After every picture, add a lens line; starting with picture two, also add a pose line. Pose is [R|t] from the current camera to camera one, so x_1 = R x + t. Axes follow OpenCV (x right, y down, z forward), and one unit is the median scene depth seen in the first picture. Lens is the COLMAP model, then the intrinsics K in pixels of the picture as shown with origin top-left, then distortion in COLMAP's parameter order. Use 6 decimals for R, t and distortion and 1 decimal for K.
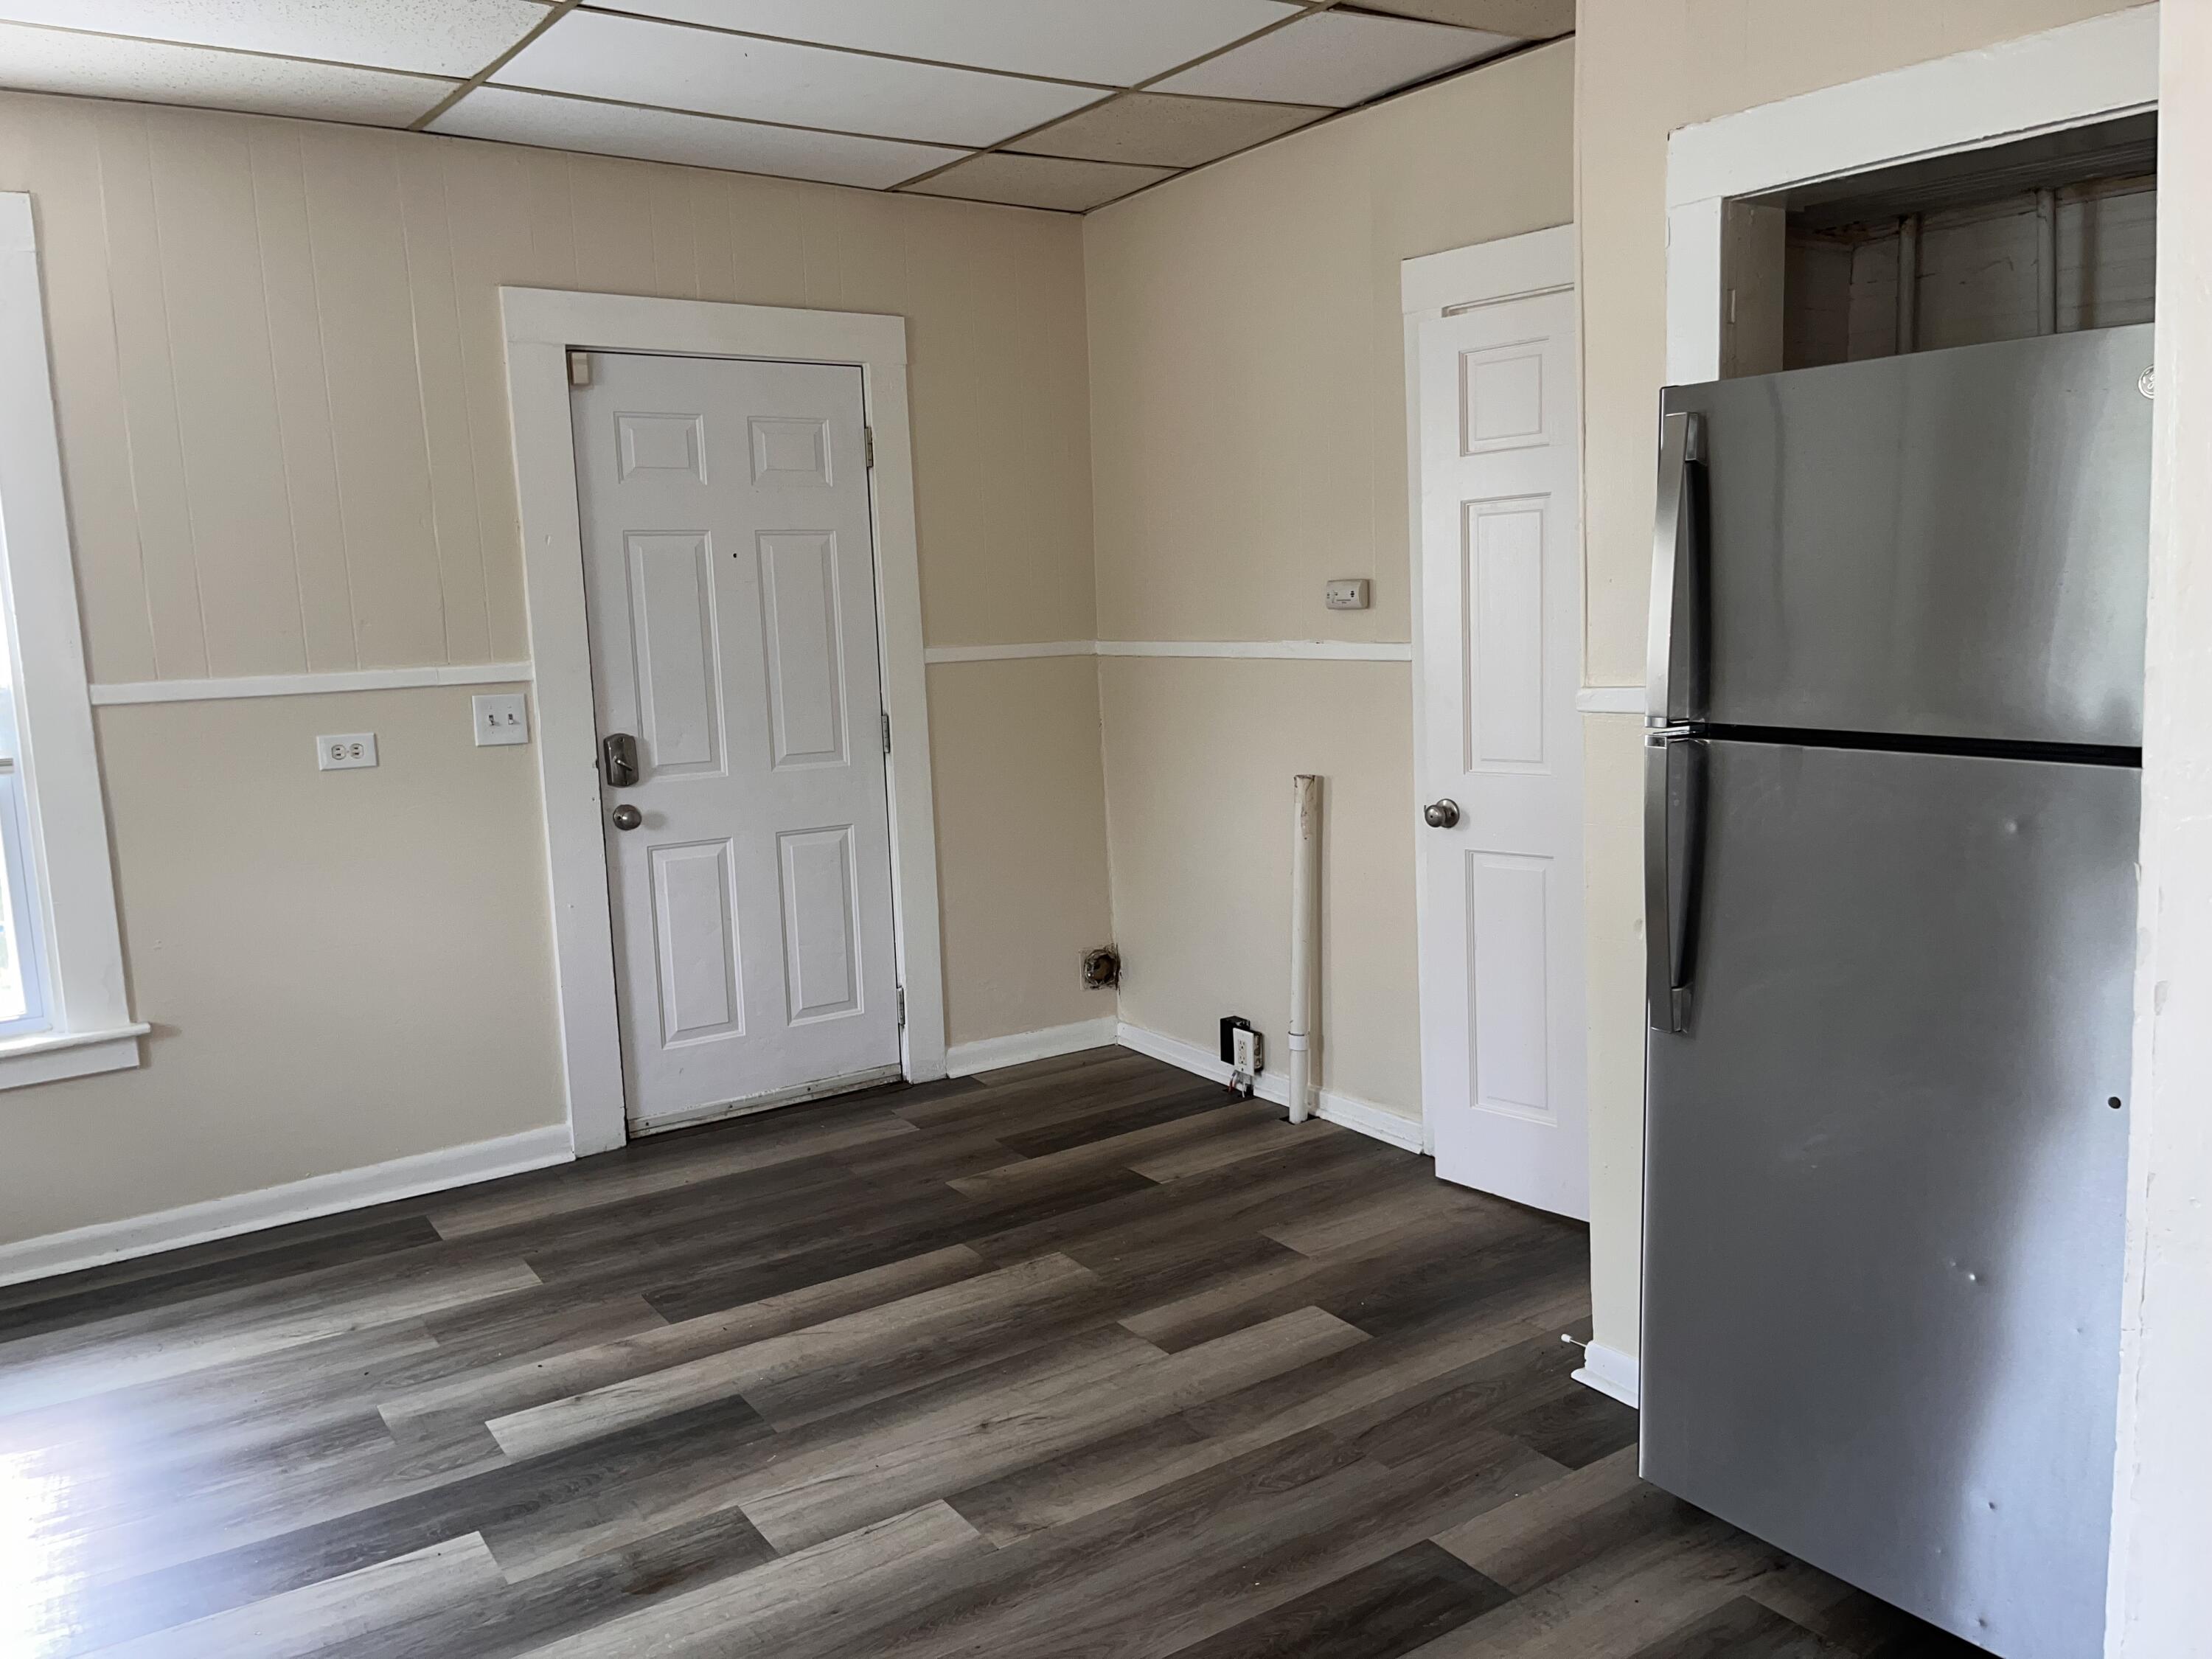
lens RADIAL K [[1679.5, 0, 1103.4], [0, 1679.5, 826.5], [0, 0, 1]] dist [0.058469, -0.074261]
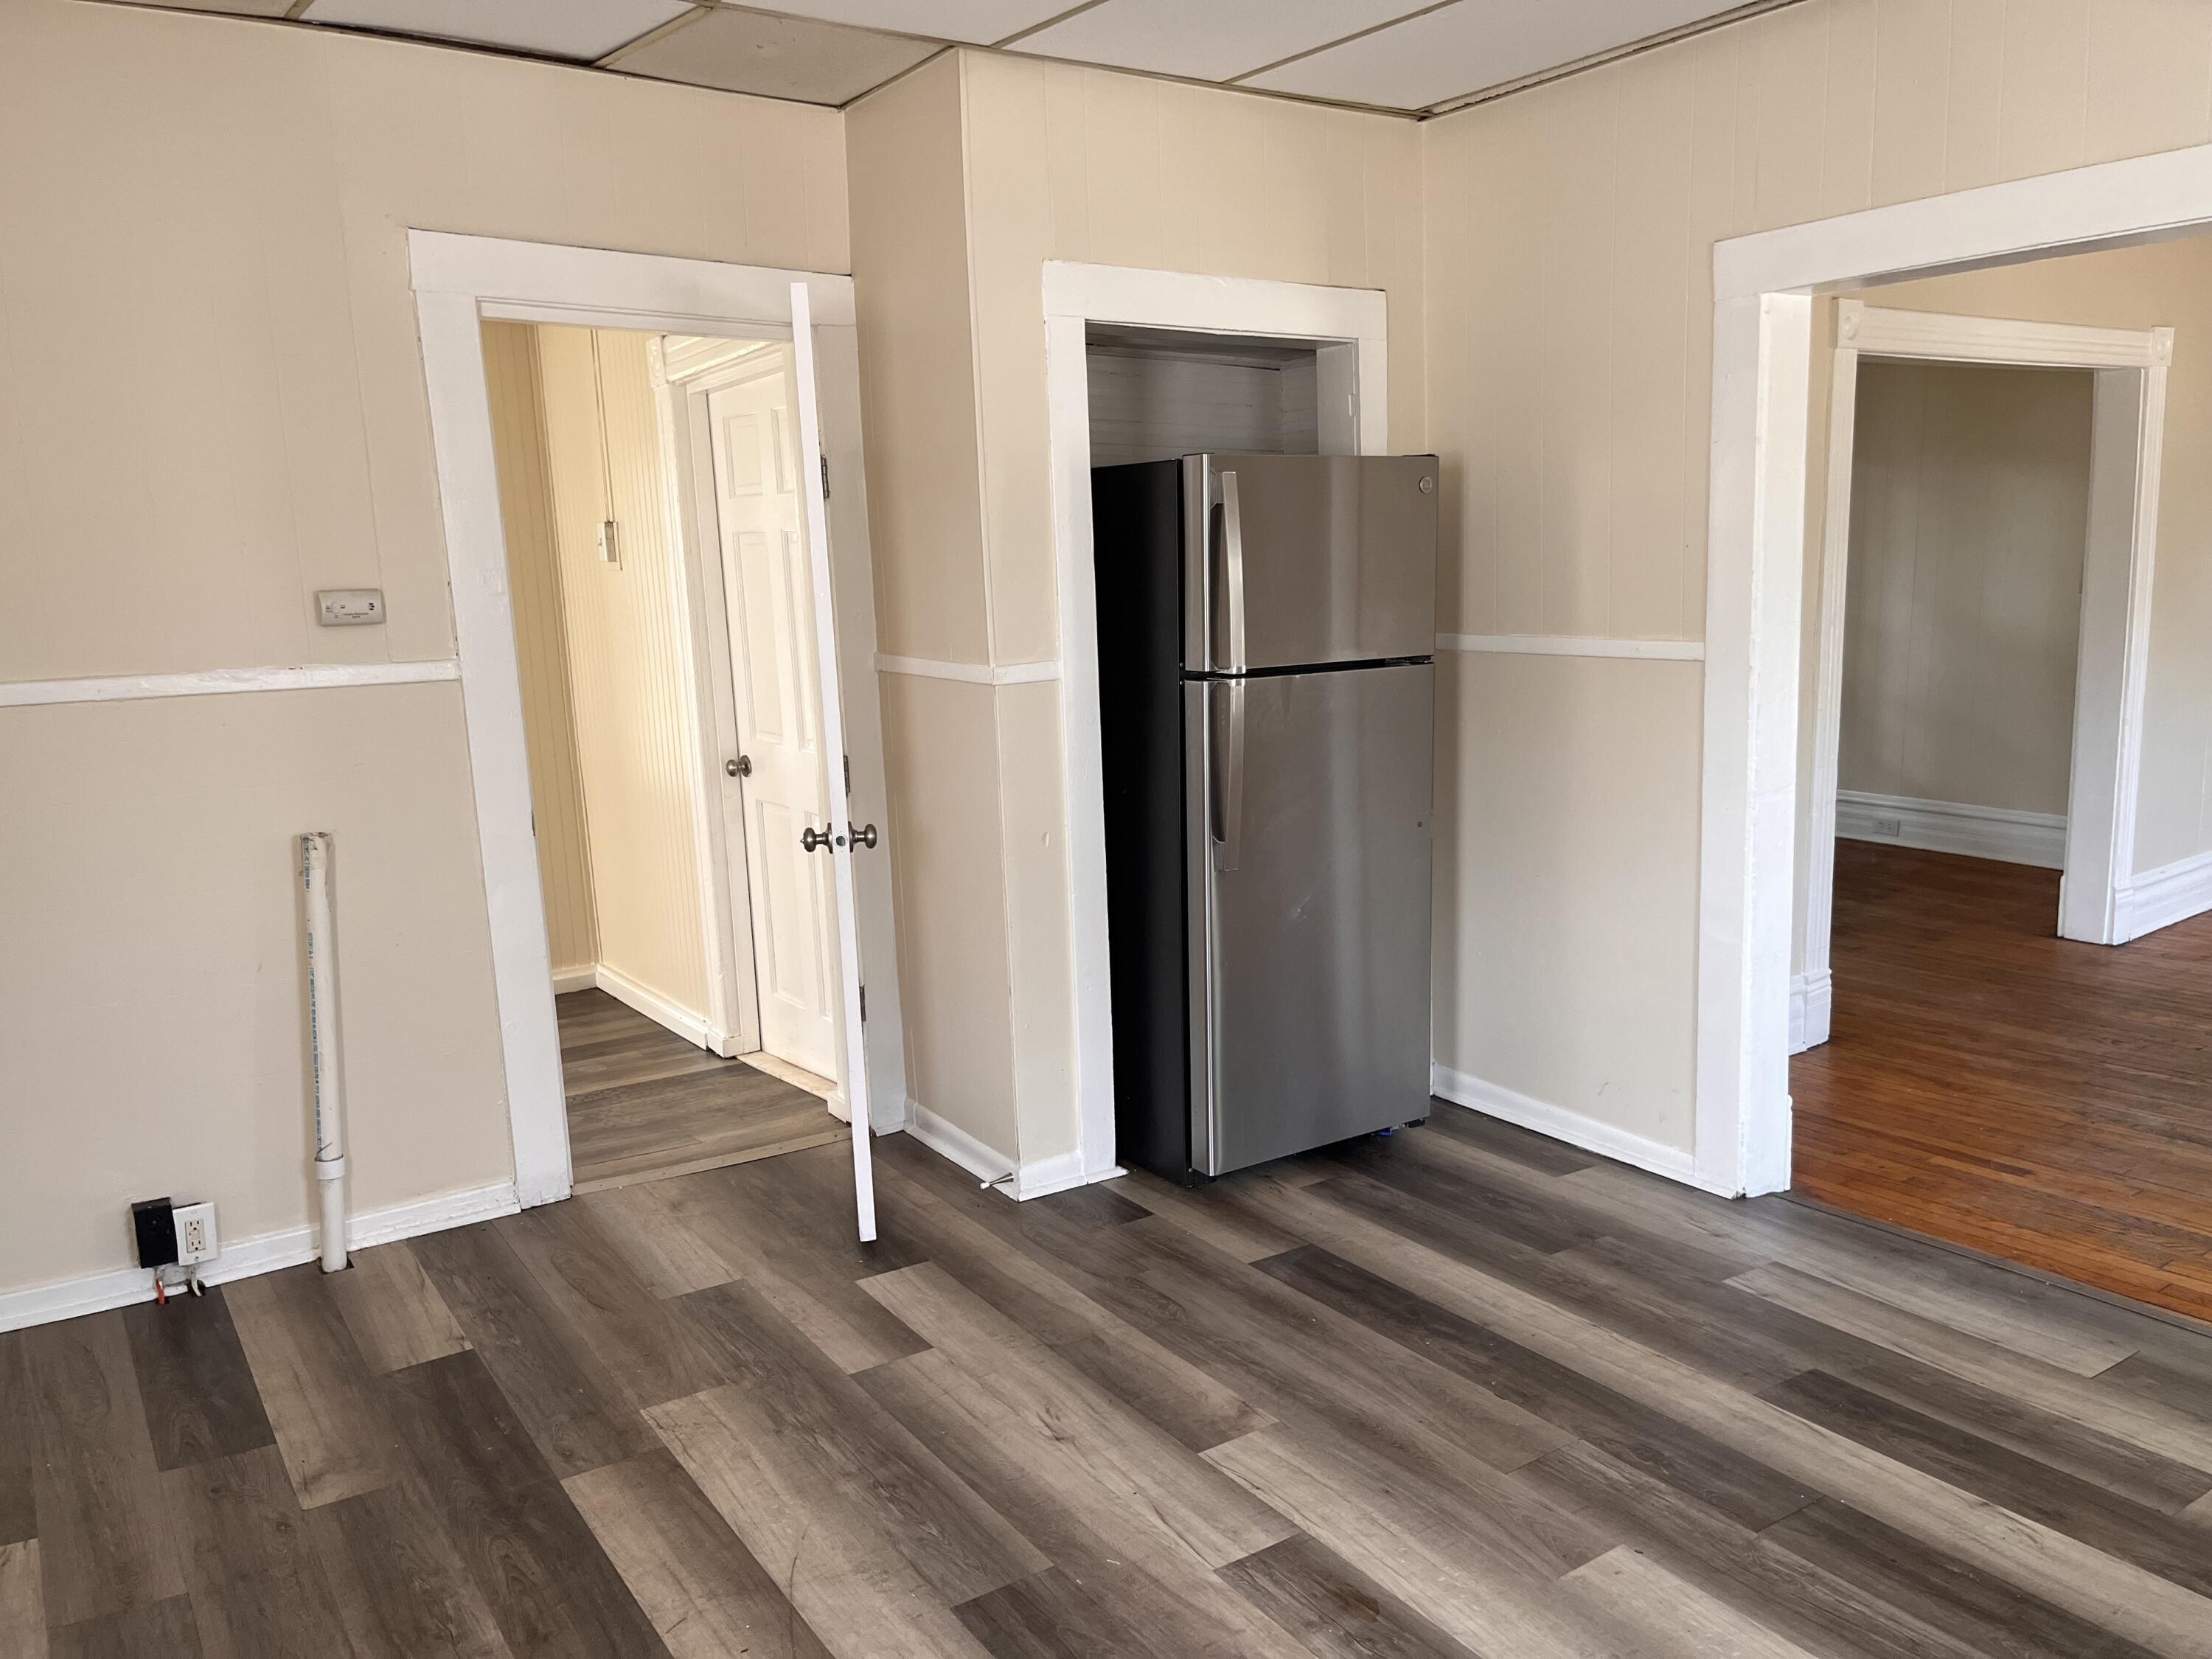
lens RADIAL K [[1679.5, 0, 1096.5], [0, 1679.5, 836.2], [0, 0, 1]] dist [0.058469, -0.074261]
pose [[0.013566, -0.142190, 0.989746, -0.737497], [0.165219, 0.976550, 0.138030, -0.086869], [-0.986164, 0.161652, 0.036740, 0.663446]]
